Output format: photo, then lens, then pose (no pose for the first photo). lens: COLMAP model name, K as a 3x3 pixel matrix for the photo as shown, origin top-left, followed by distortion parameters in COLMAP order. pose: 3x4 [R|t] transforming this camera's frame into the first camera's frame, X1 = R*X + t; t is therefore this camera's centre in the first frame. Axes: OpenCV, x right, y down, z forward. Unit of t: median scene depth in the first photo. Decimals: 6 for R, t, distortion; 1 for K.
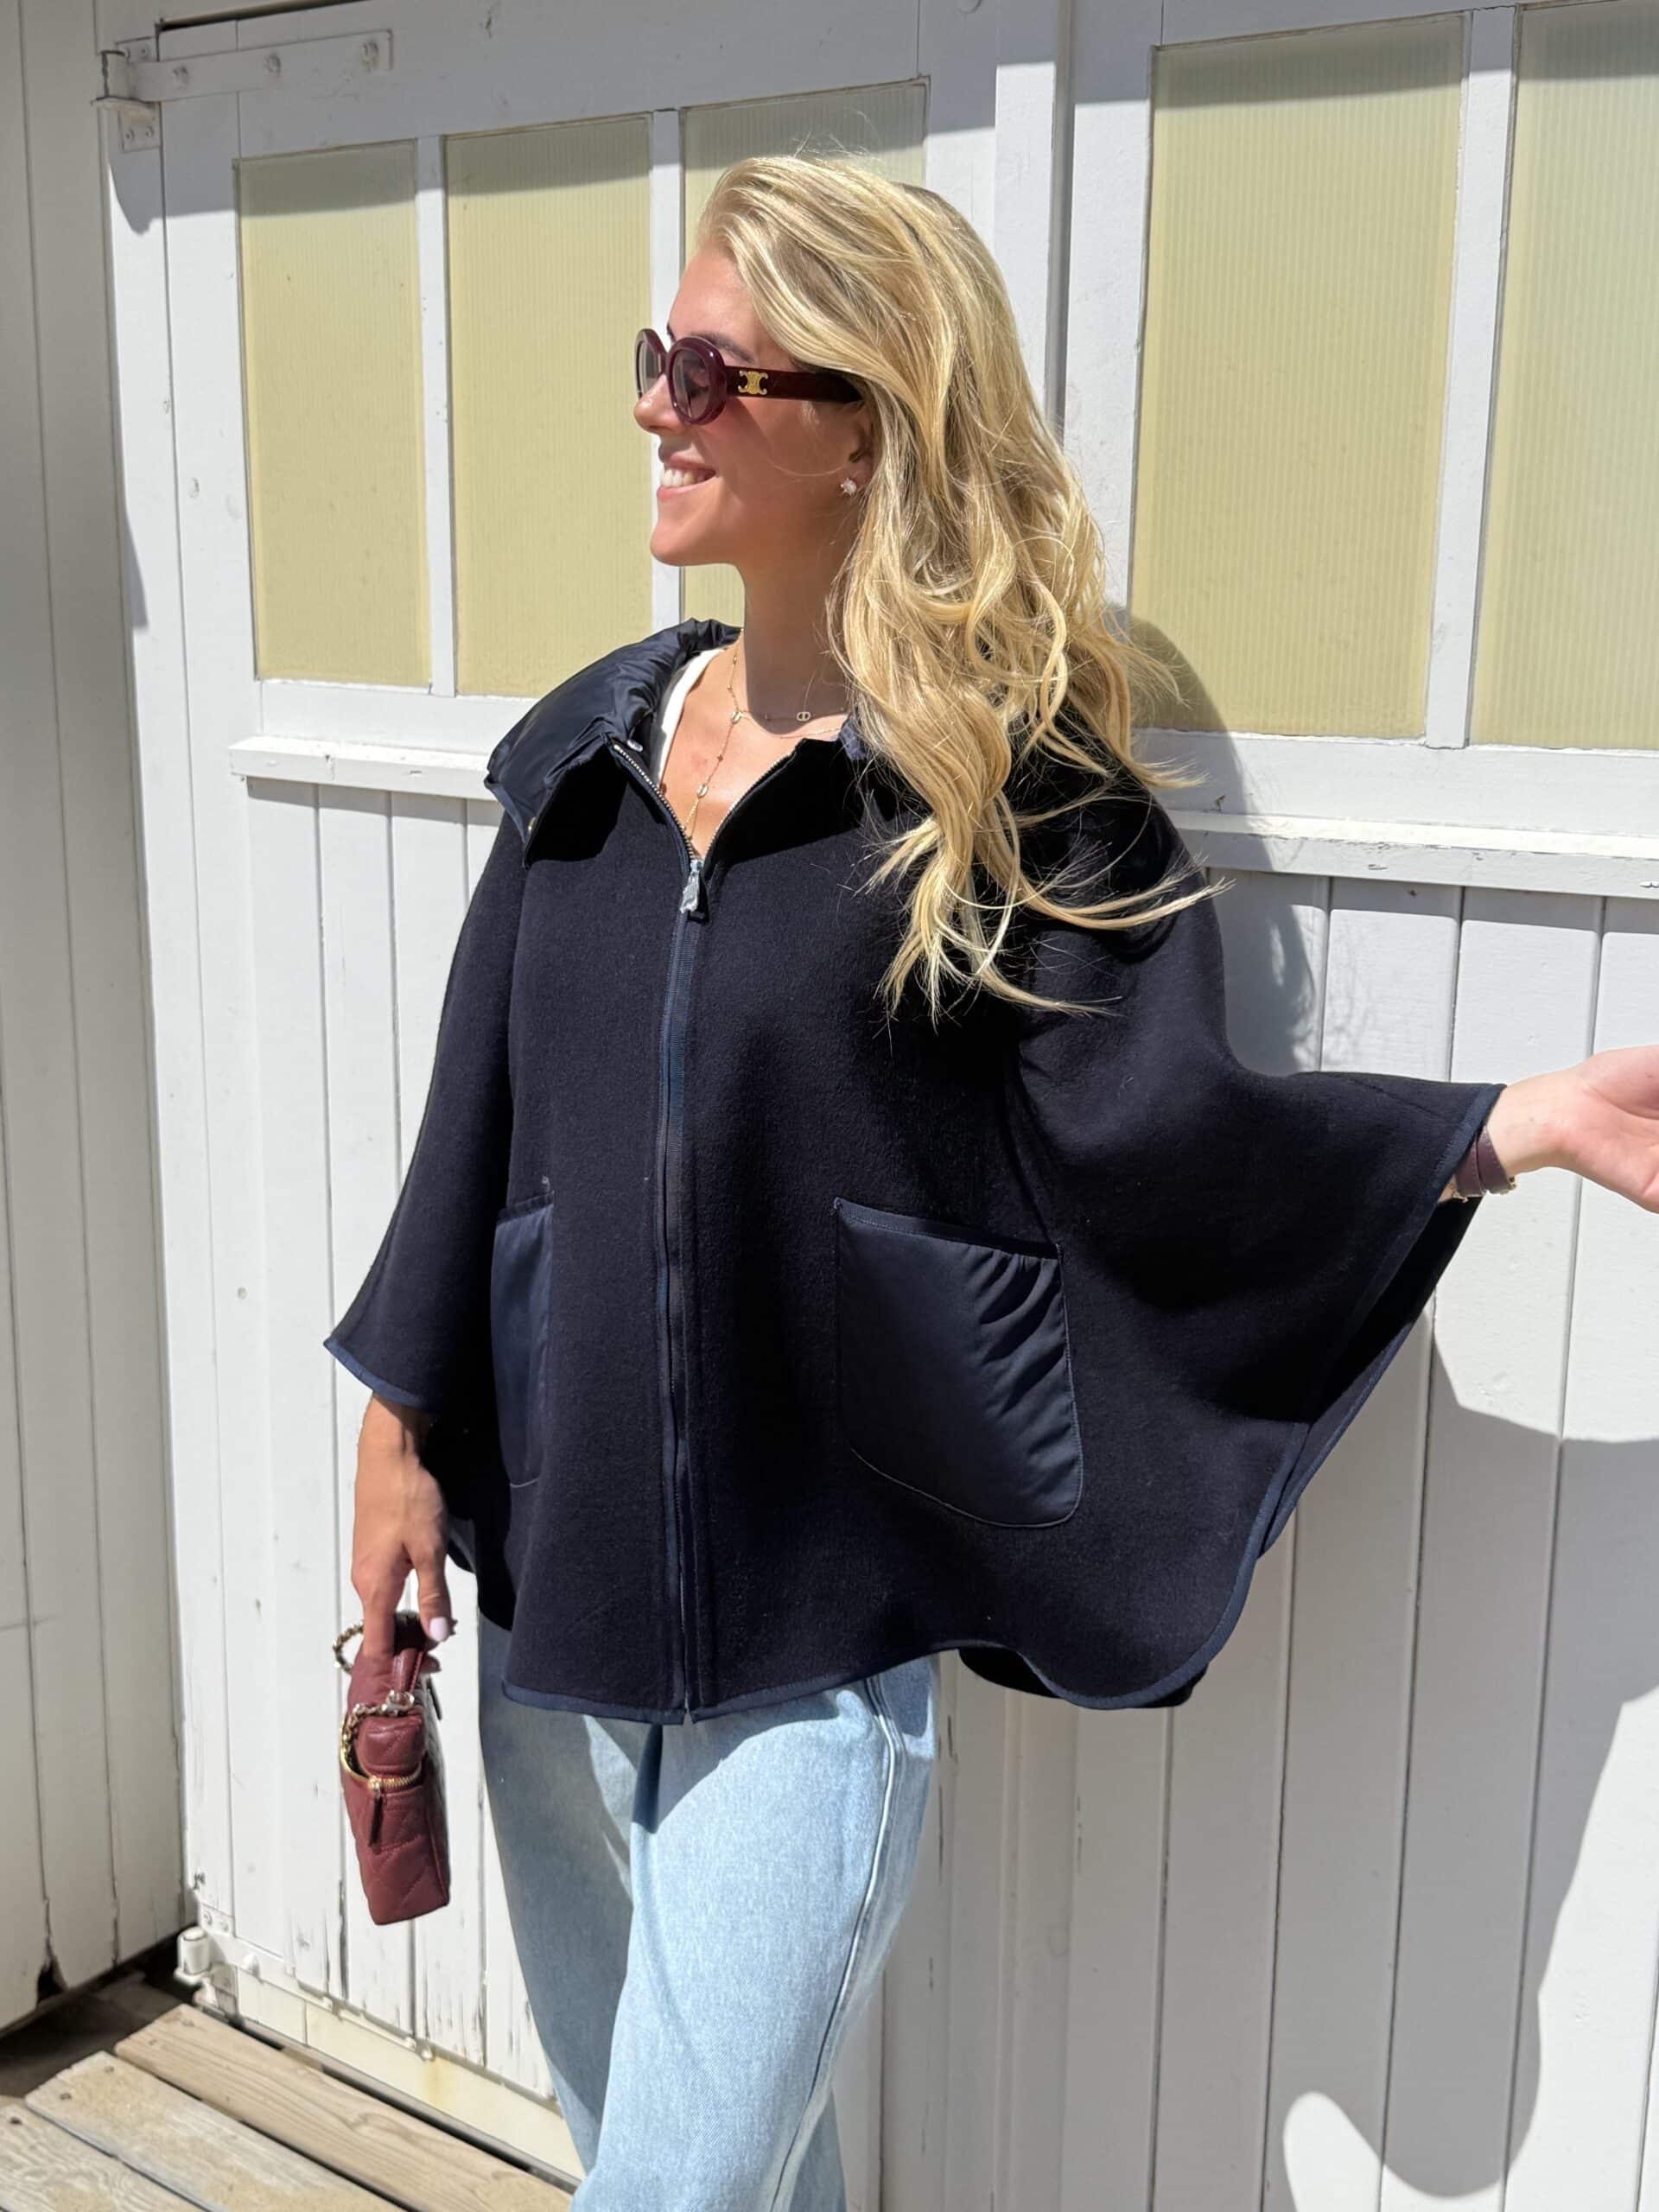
lens RADIAL K [[2463.4, 0, 812.0], [0, 2463.4, 1120.9], [0, 0, 1]] dist [0.005971, 0.000000]
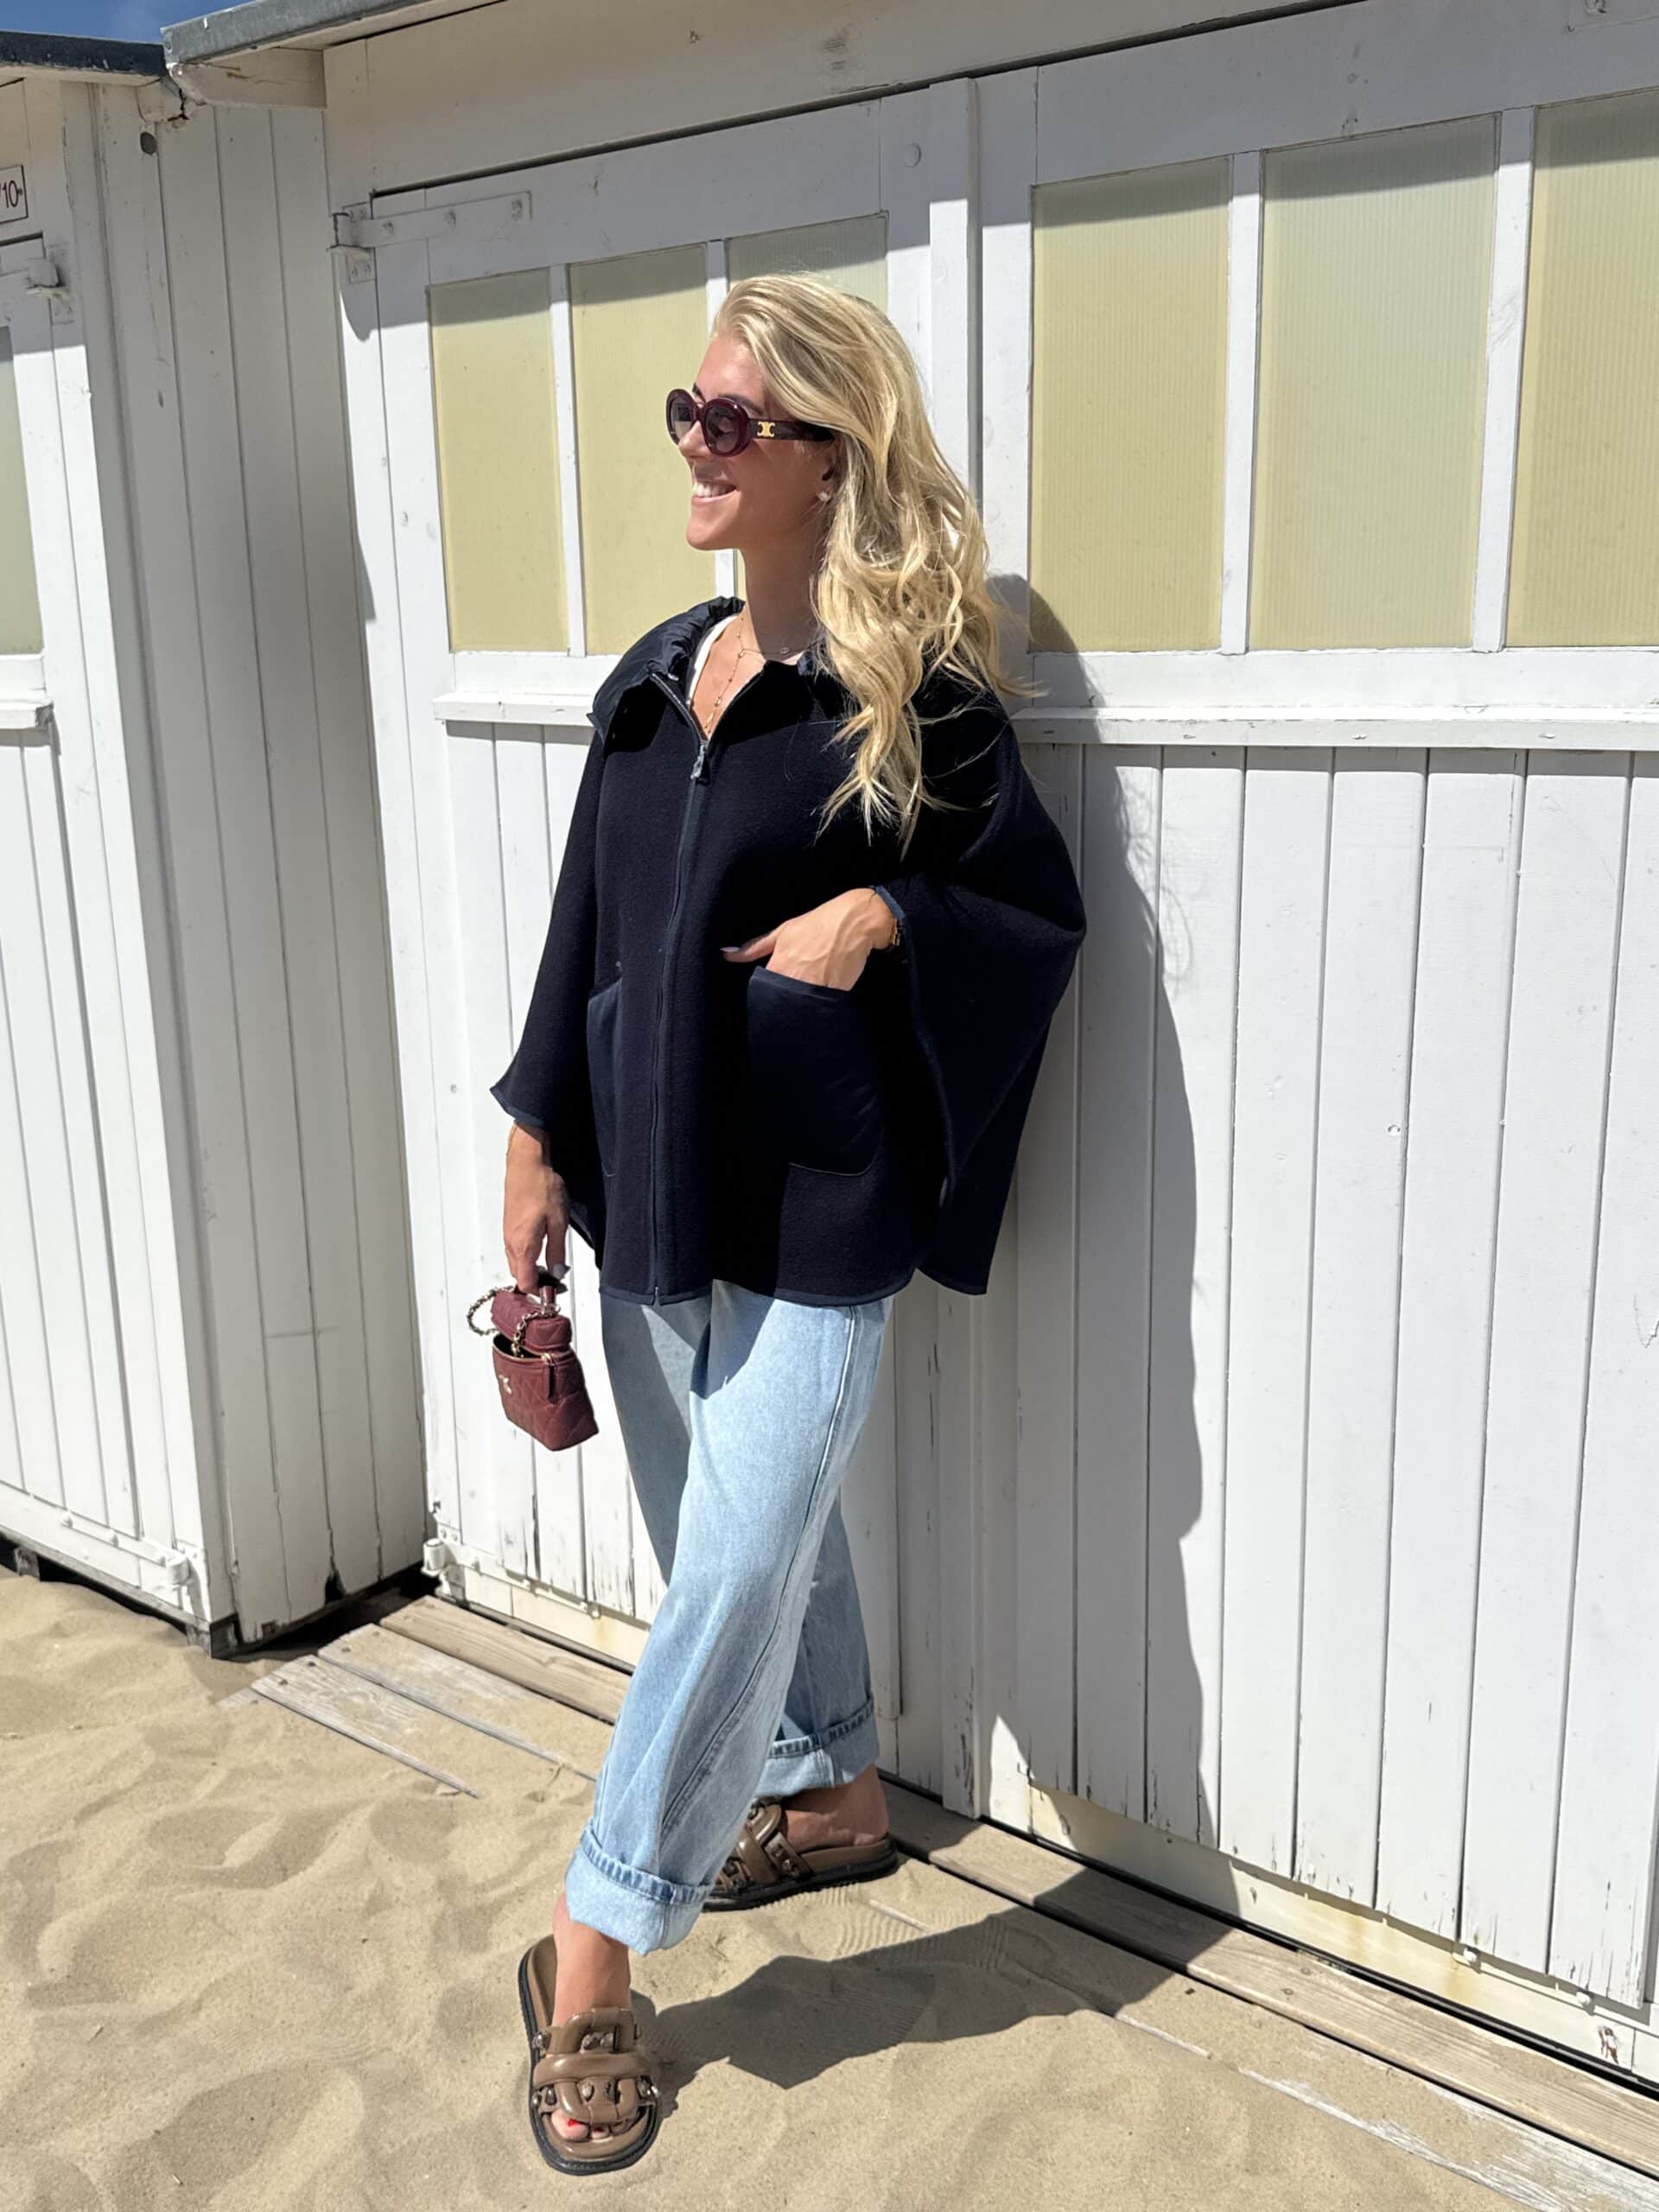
lens RADIAL K [[2039.9, 0, 819.8], [0, 2039.9, 1105.0], [0, 0, 1]] dist [0.016152, 0.000000]
pose [[0.998139, -0.019811, -0.057677, 0.054518], [0.021167, 0.999511, 0.022998, 0.065533], [0.057194, -0.024176, 0.998070, -0.190756]]
